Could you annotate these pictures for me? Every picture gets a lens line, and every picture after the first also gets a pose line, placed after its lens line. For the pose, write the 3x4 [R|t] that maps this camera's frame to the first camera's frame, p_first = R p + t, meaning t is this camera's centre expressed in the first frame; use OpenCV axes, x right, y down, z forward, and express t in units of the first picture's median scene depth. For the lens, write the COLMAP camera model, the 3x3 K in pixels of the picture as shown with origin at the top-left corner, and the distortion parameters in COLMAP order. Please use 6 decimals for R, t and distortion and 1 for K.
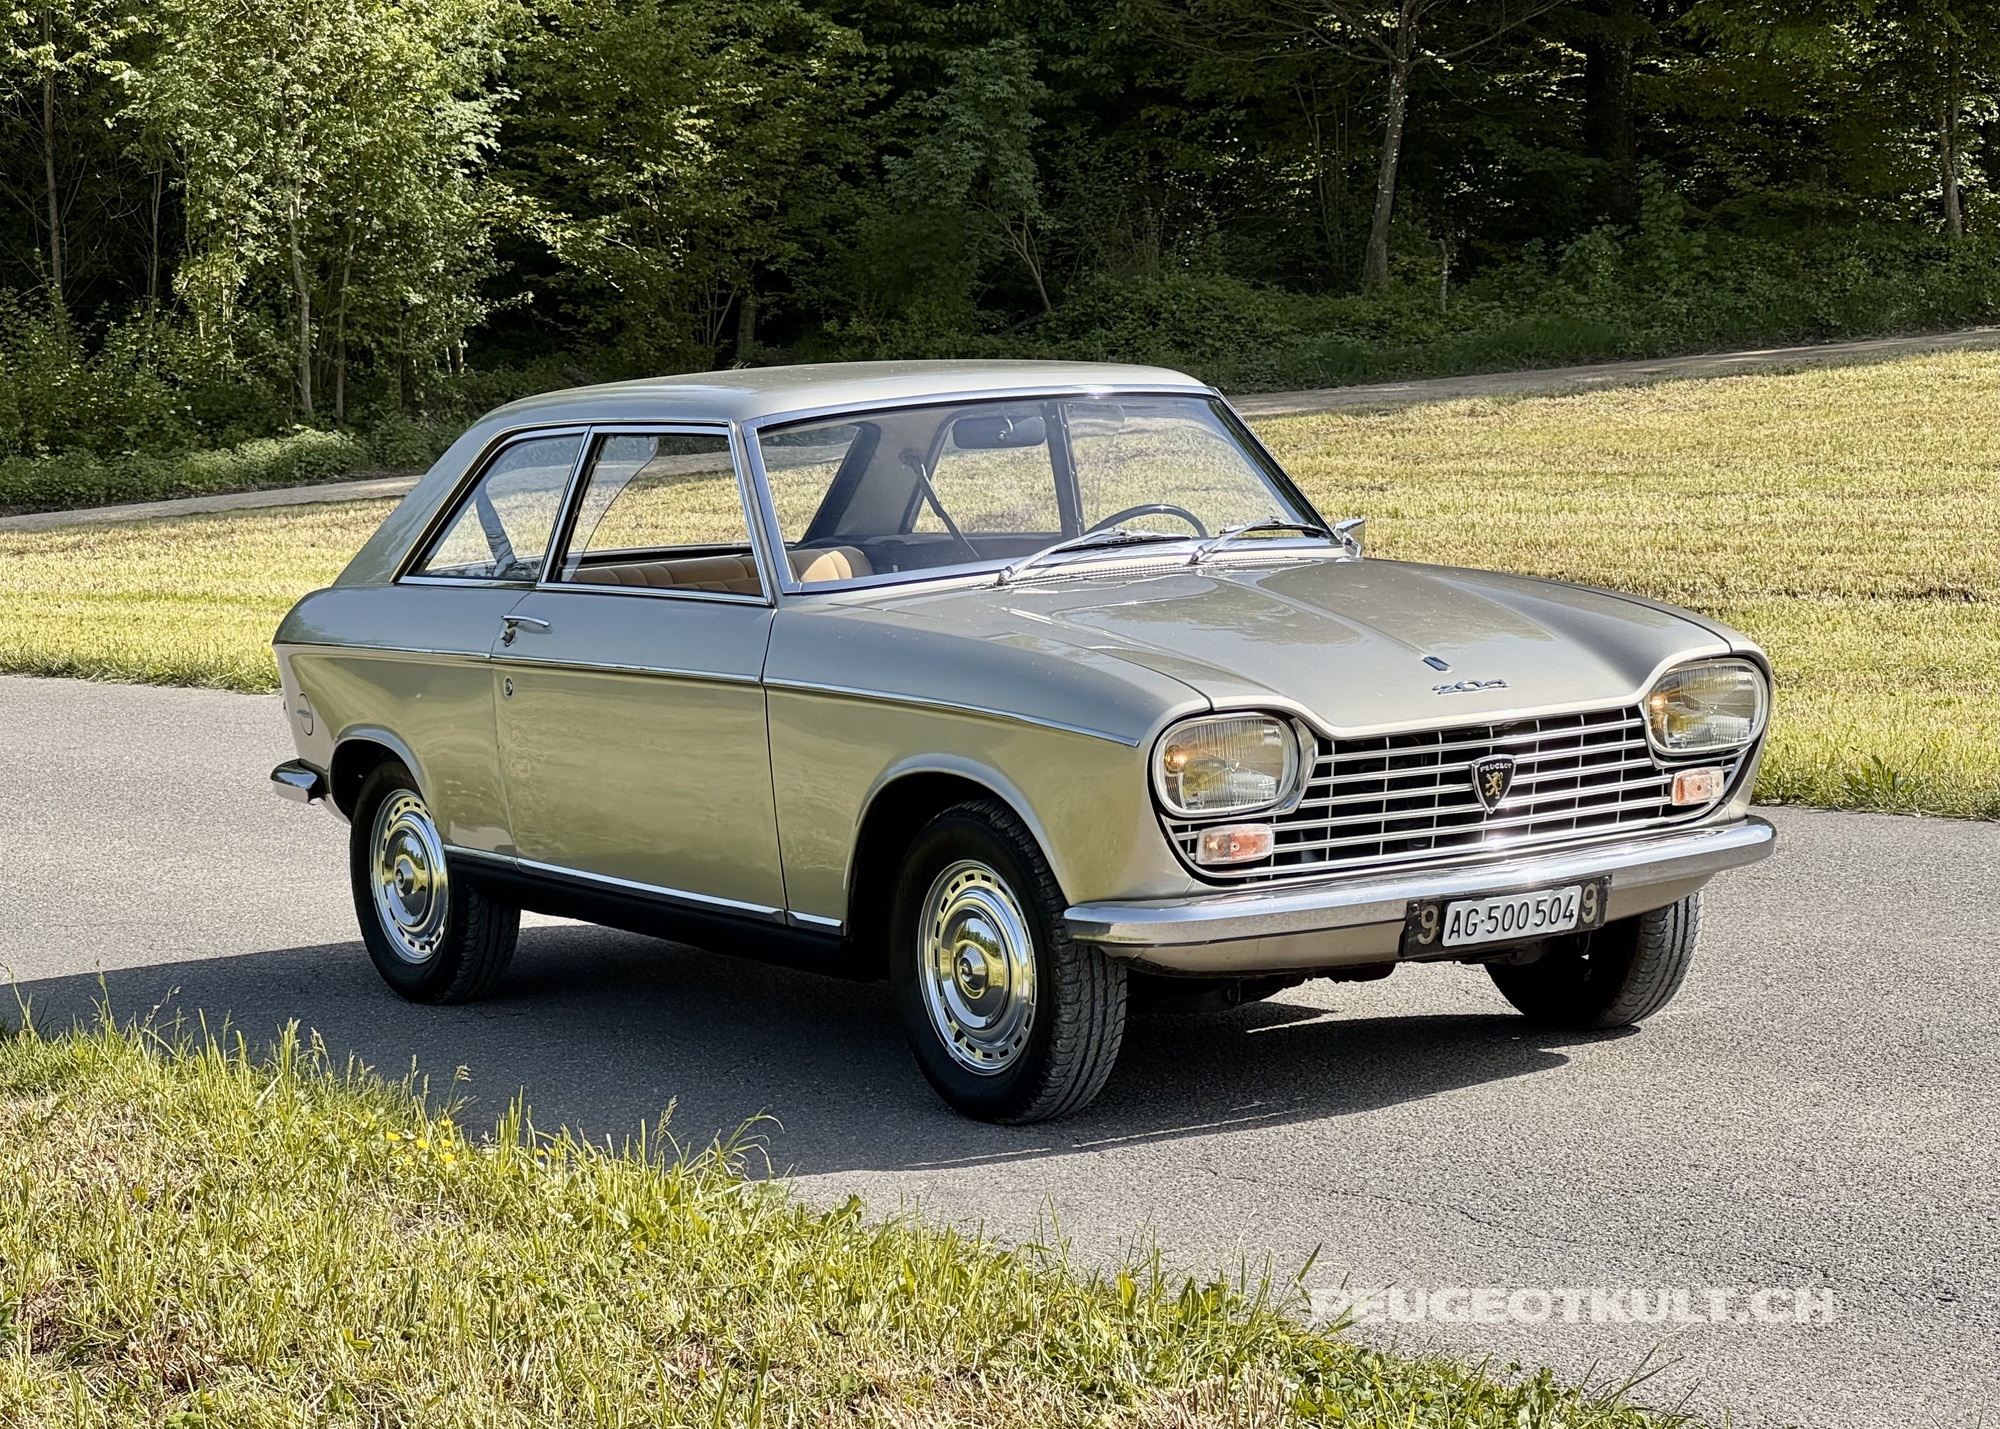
lens RADIAL K [[4771.8, 0, 1063.2], [0, 4771.8, 849.8], [0, 0, 1]] dist [0.160162, 0.000000]
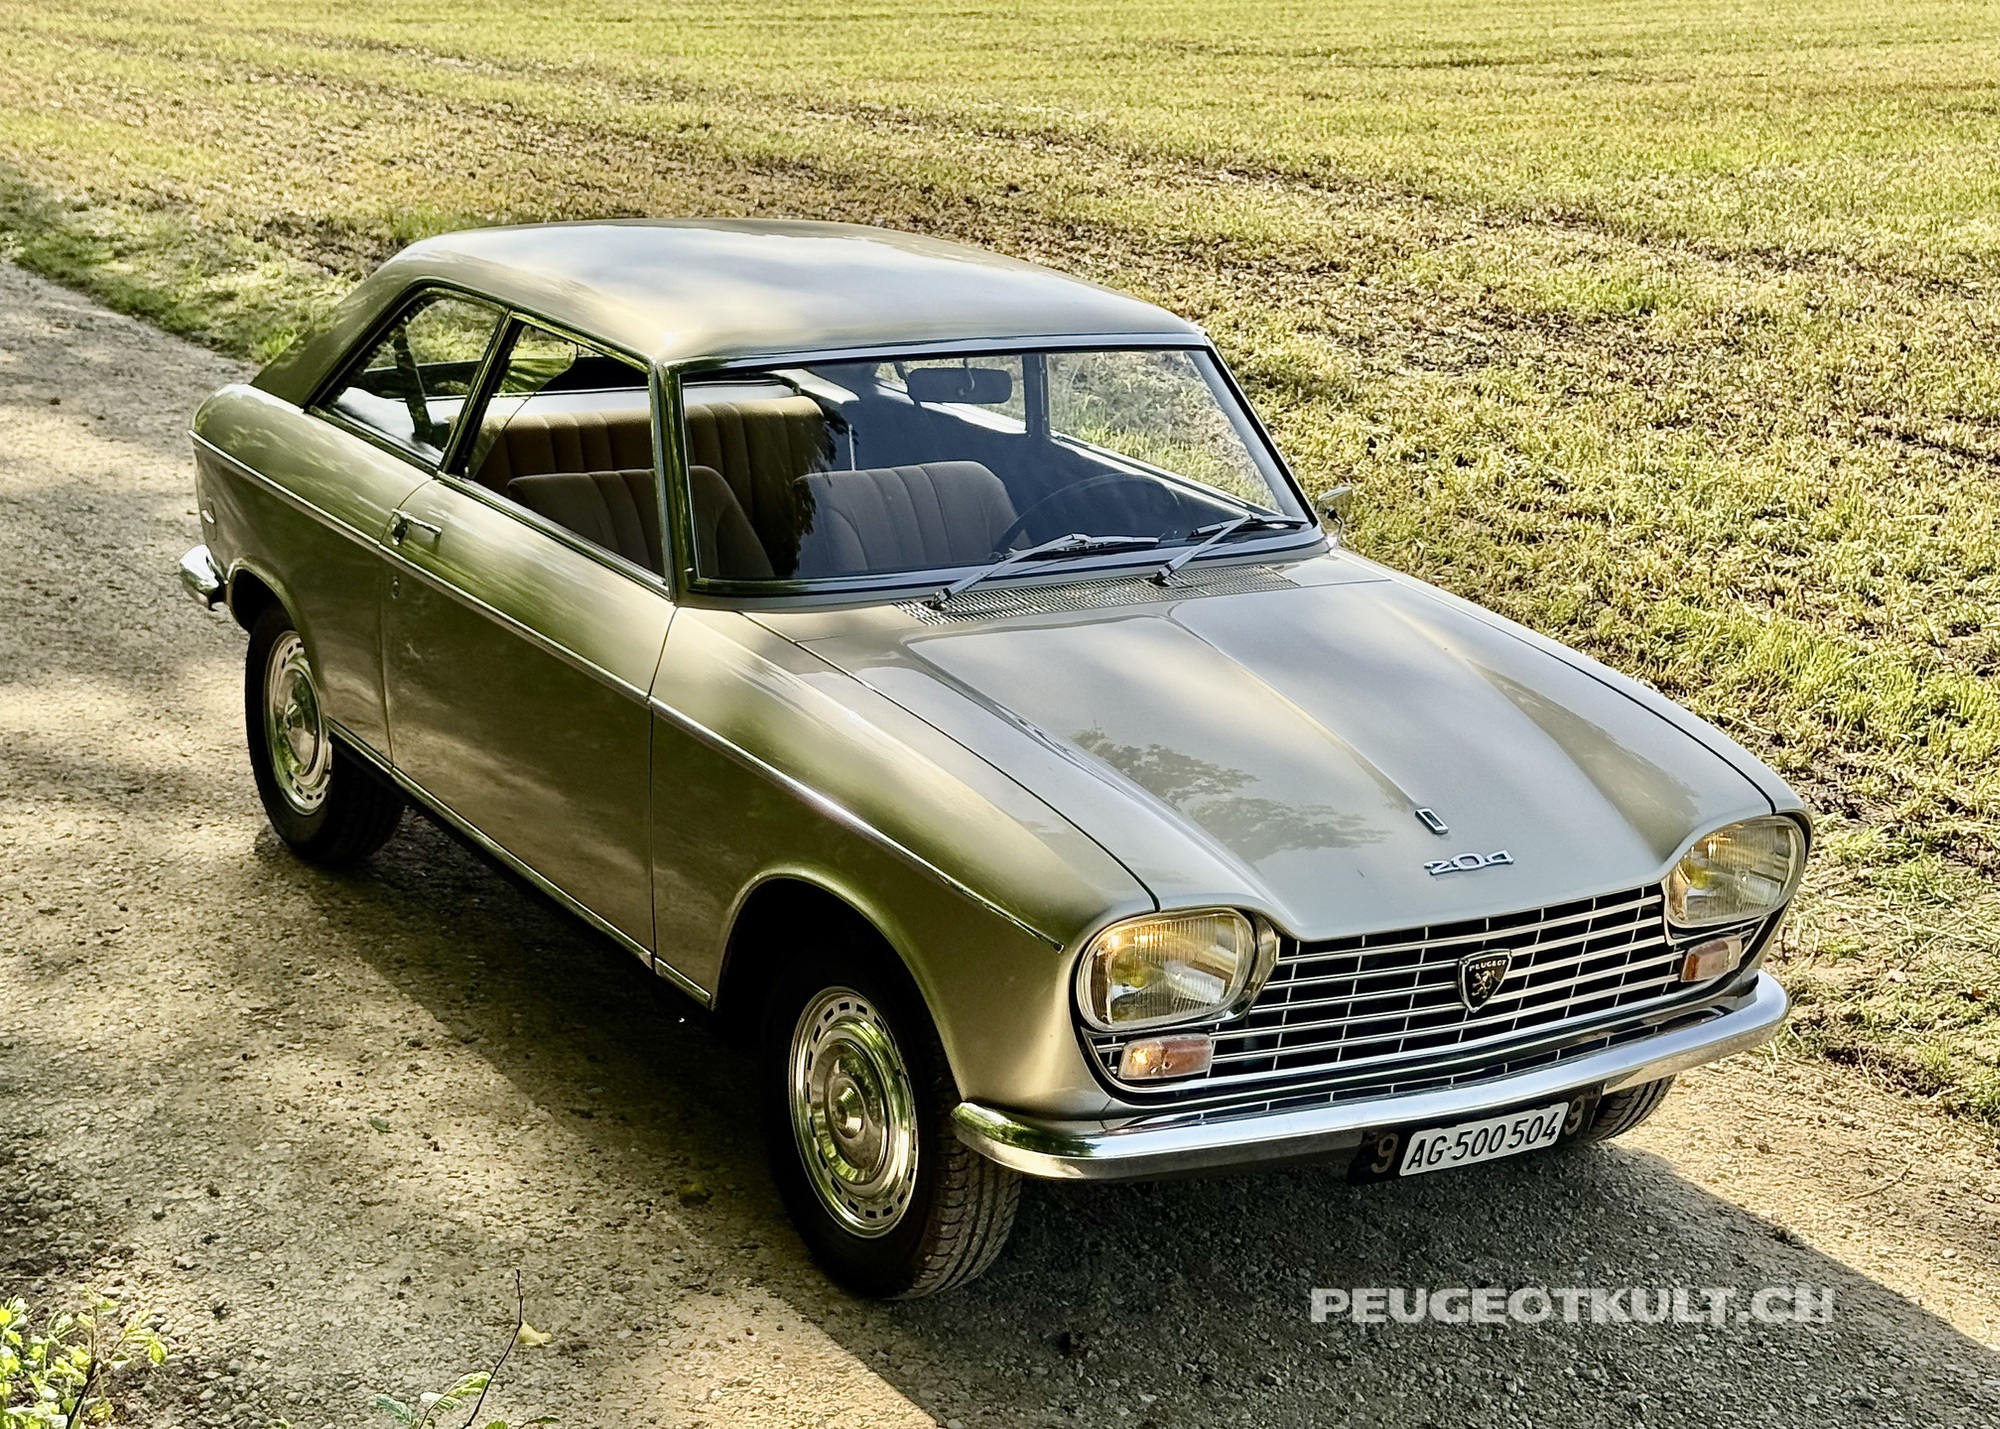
lens RADIAL K [[3541.7, 0, 994.3], [0, 3541.7, 713.7], [0, 0, 1]] dist [0.087617, 0.000000]
pose [[0.994079, 0.108595, -0.003784, 0.001801], [-0.106654, 0.981791, 0.157197, -0.146747], [0.020786, -0.155863, 0.987560, 0.380381]]
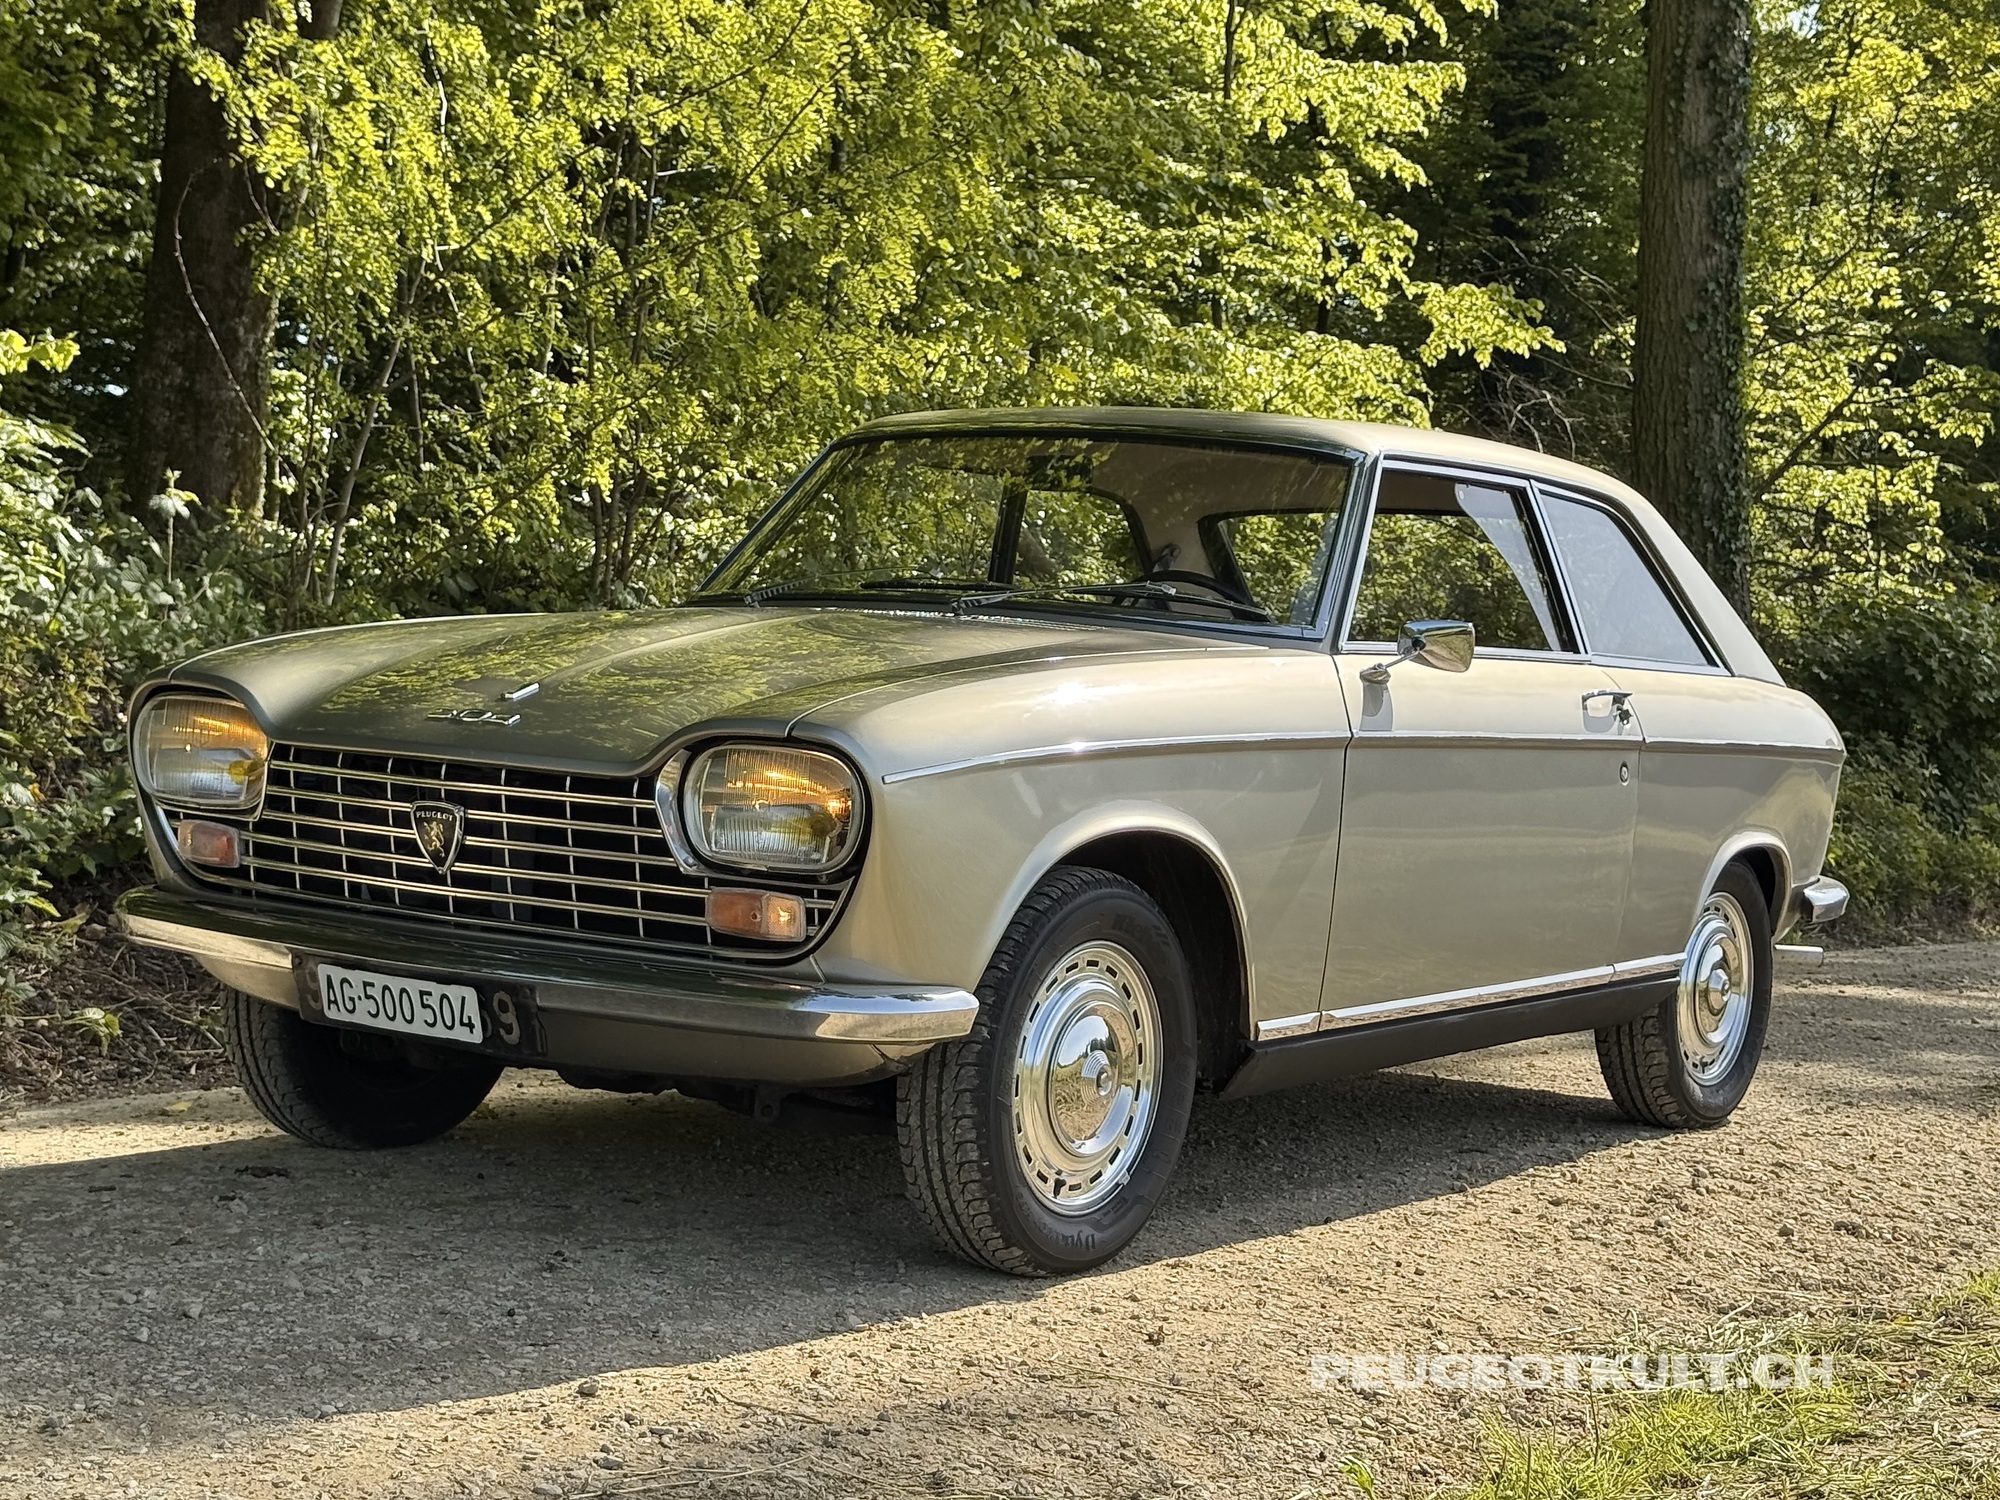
lens RADIAL K [[3162.9, 0, 1009.3], [0, 3162.9, 750.4], [0, 0, 1]] dist [0.262311, 0.000000]
pose [[0.346529, 0.100532, -0.932637, 0.603542], [-0.187065, 0.981676, 0.036313, -0.063693], [0.919198, 0.161880, 0.358985, 0.878047]]
